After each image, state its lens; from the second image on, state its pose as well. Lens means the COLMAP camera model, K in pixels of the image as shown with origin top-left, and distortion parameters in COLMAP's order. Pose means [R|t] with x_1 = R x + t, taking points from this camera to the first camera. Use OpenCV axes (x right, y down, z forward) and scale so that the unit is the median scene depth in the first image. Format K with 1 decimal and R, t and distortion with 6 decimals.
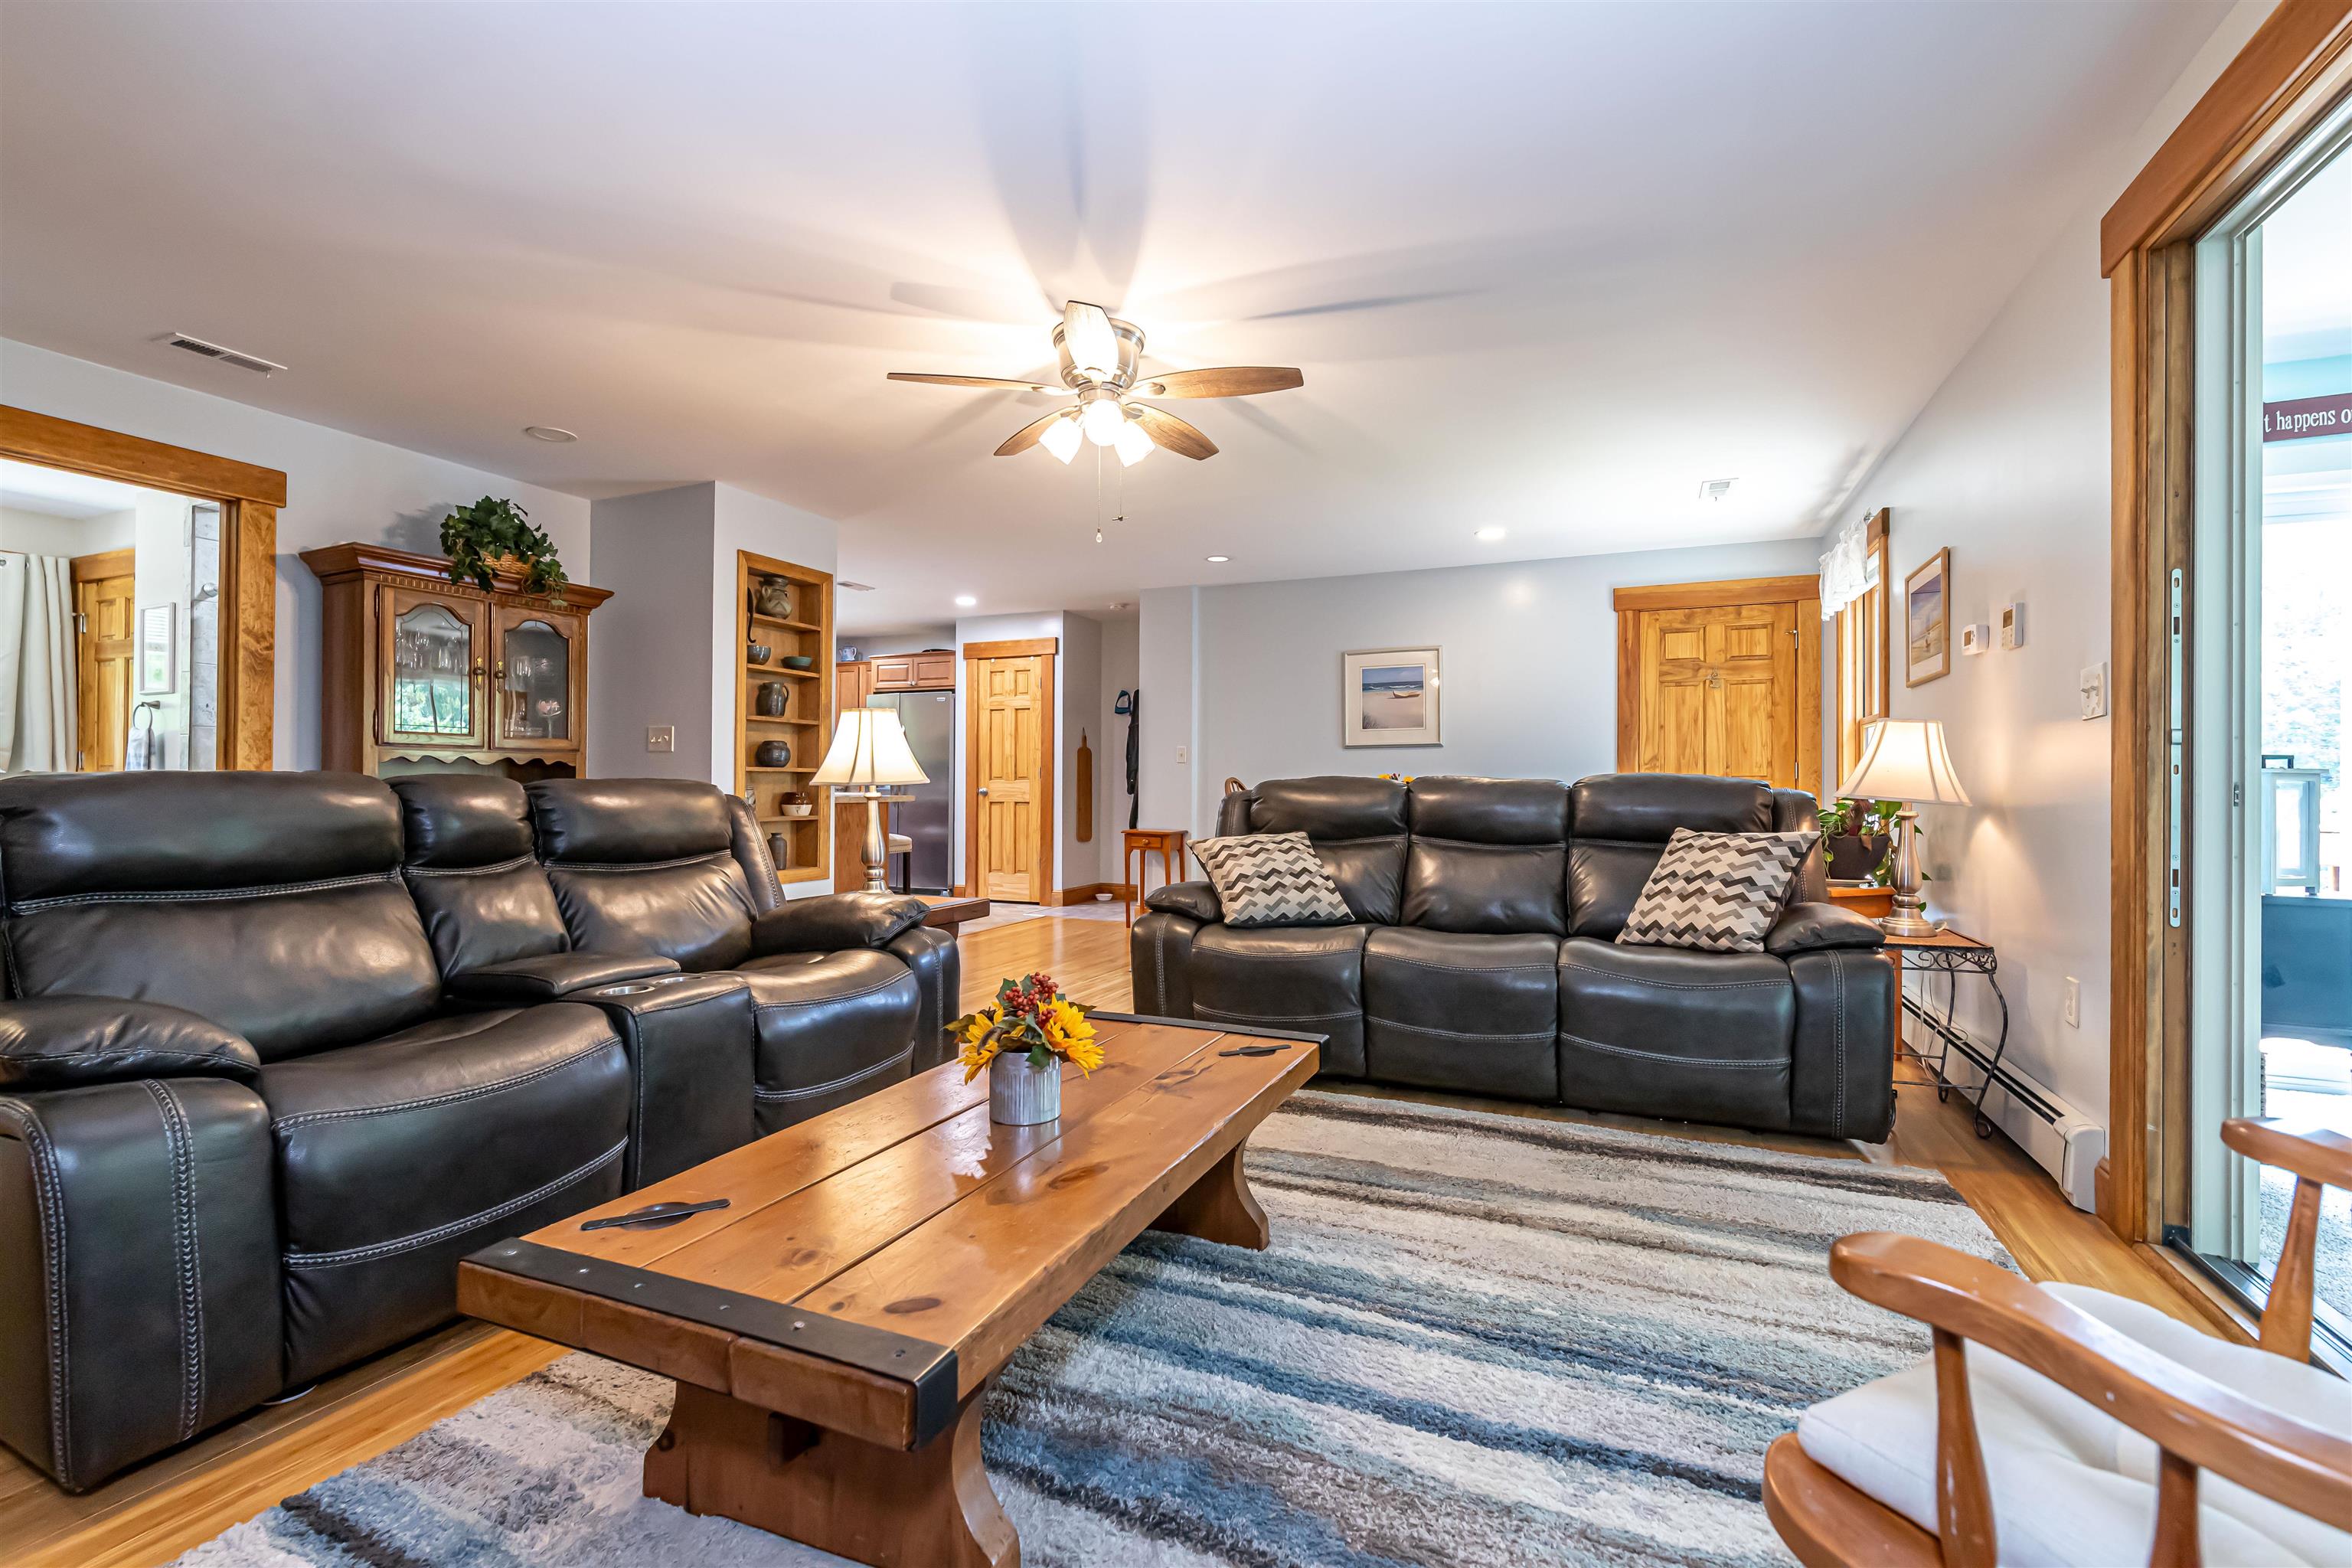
lens RADIAL K [[1044.4, 0, 1177.1], [0, 1044.4, 780.2], [0, 0, 1]] dist [0.003276, -0.001572]
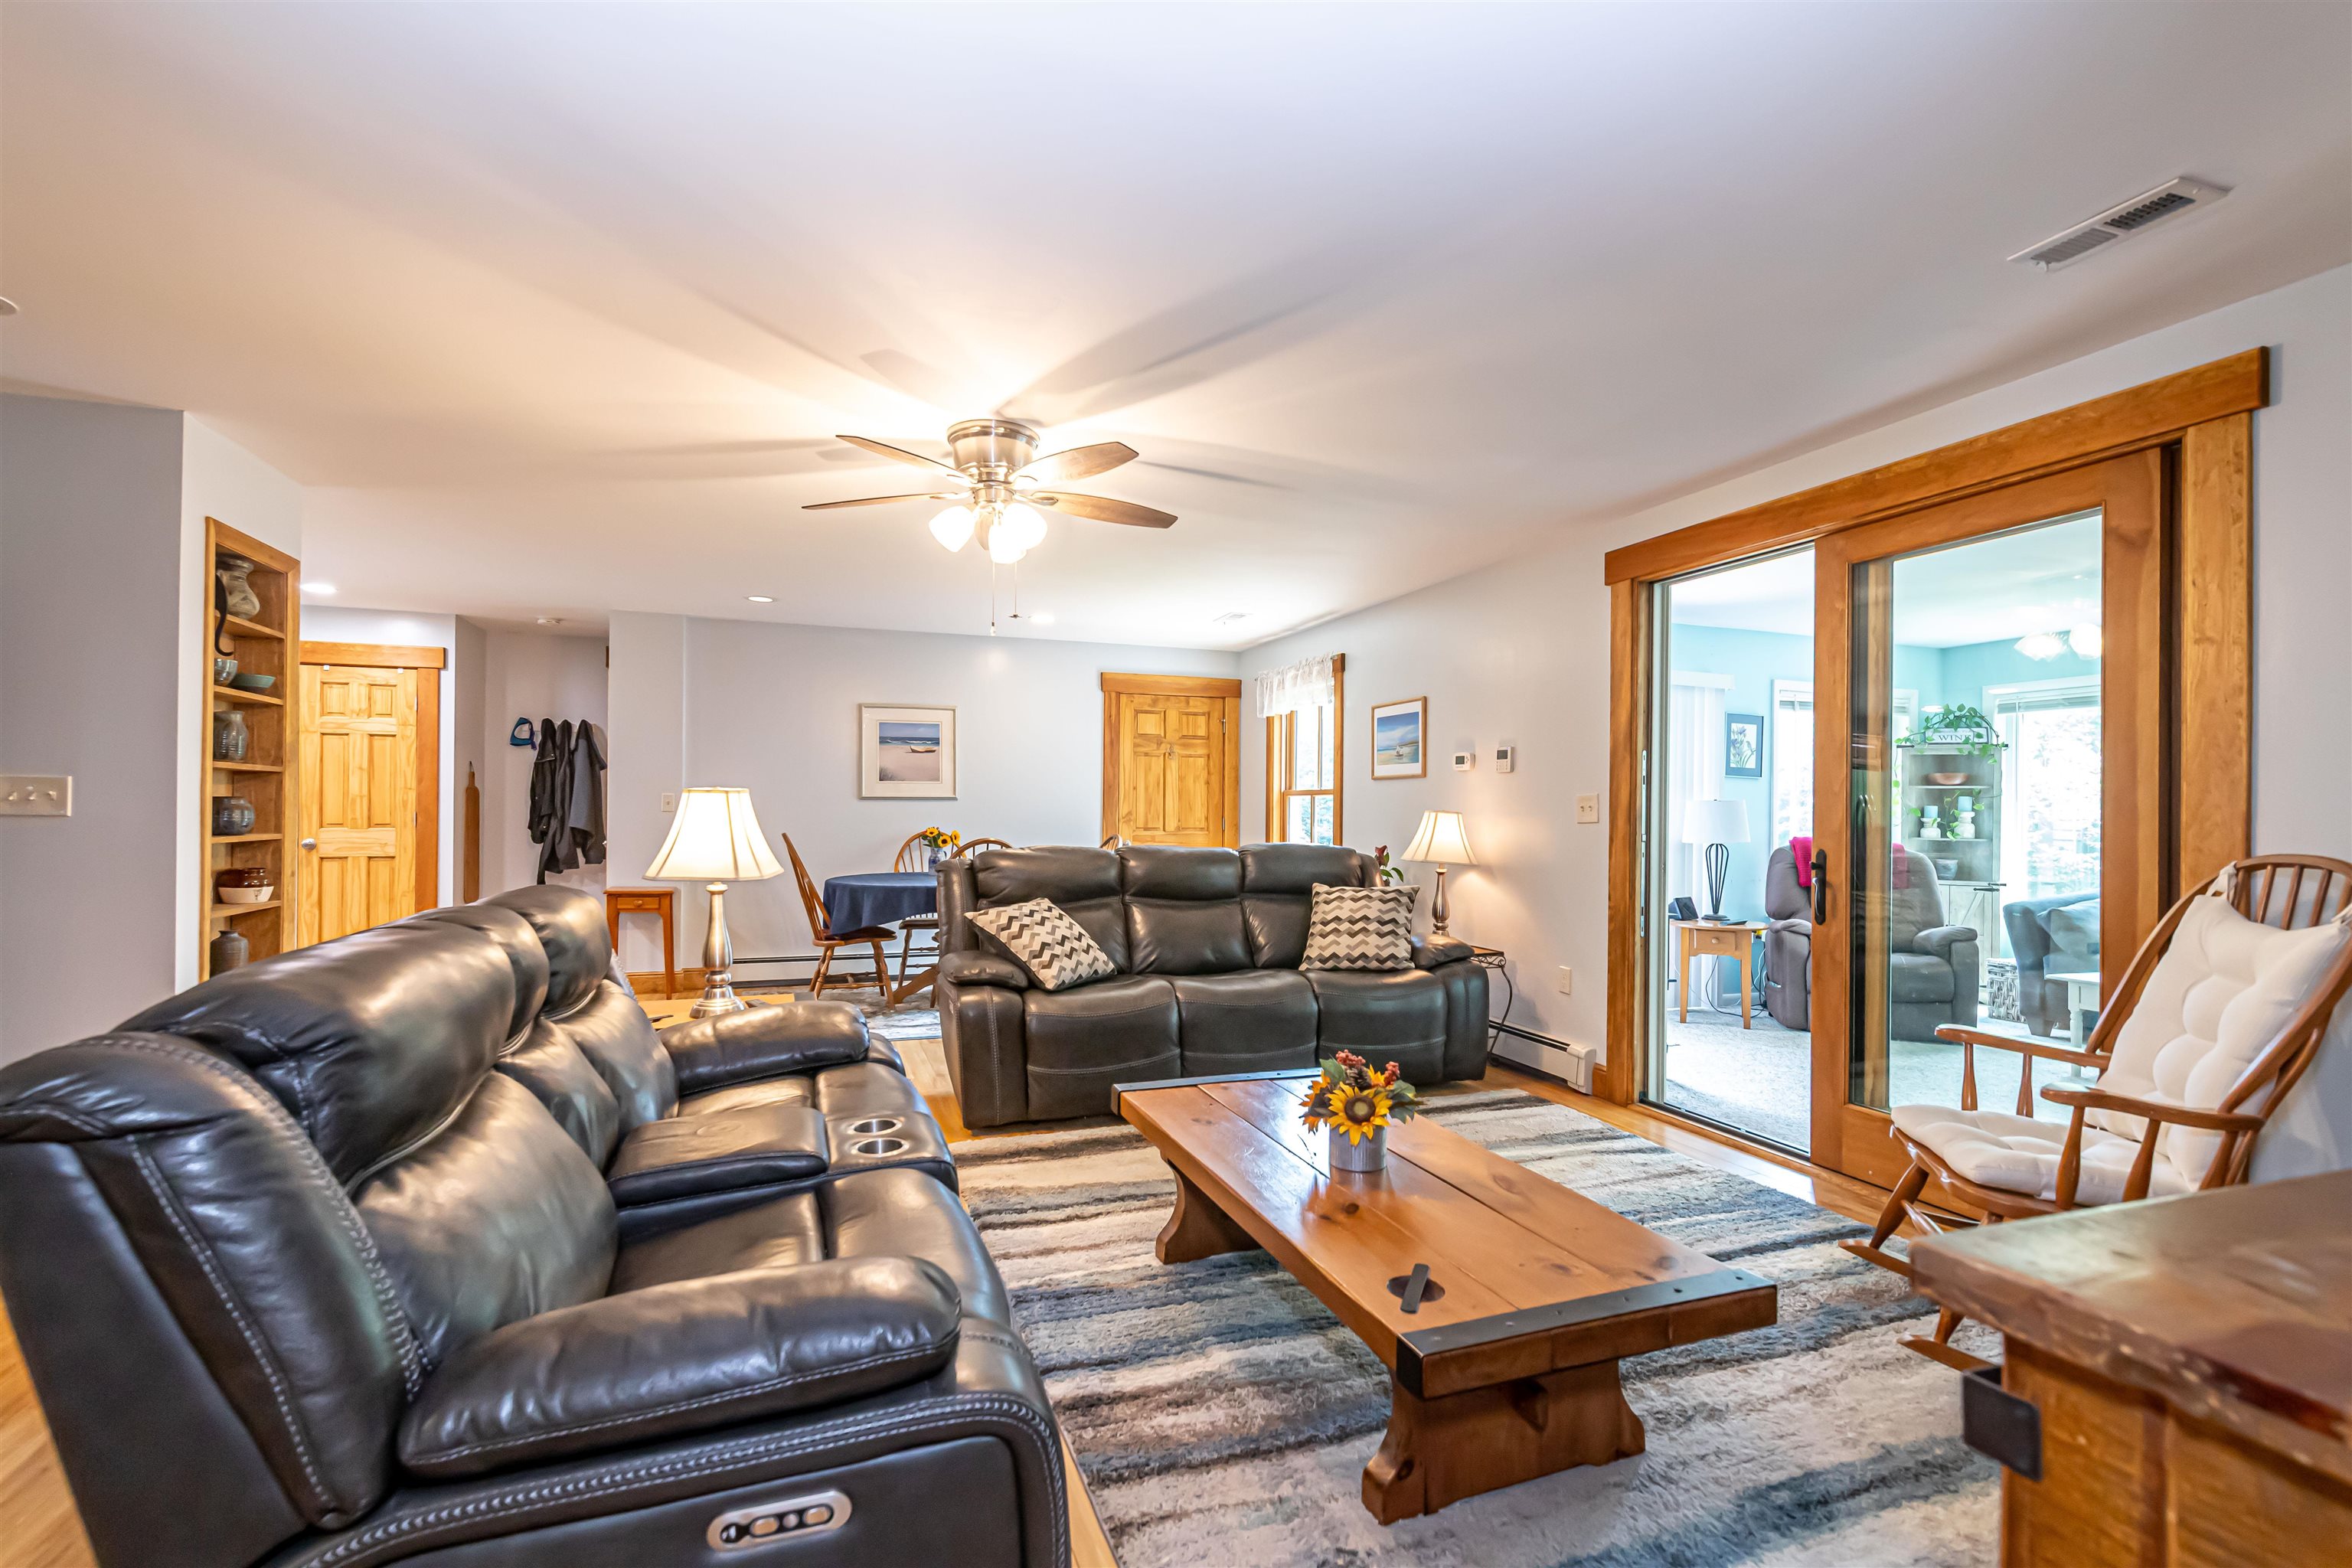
lens RADIAL K [[1044.4, 0, 1157.5], [0, 1044.4, 805.2], [0, 0, 1]] dist [0.003276, -0.001572]
pose [[0.731906, 0.004214, 0.681393, -0.375730], [-0.009516, 0.999947, 0.004038, -0.037459], [-0.681339, -0.009439, 0.731907, 0.075803]]
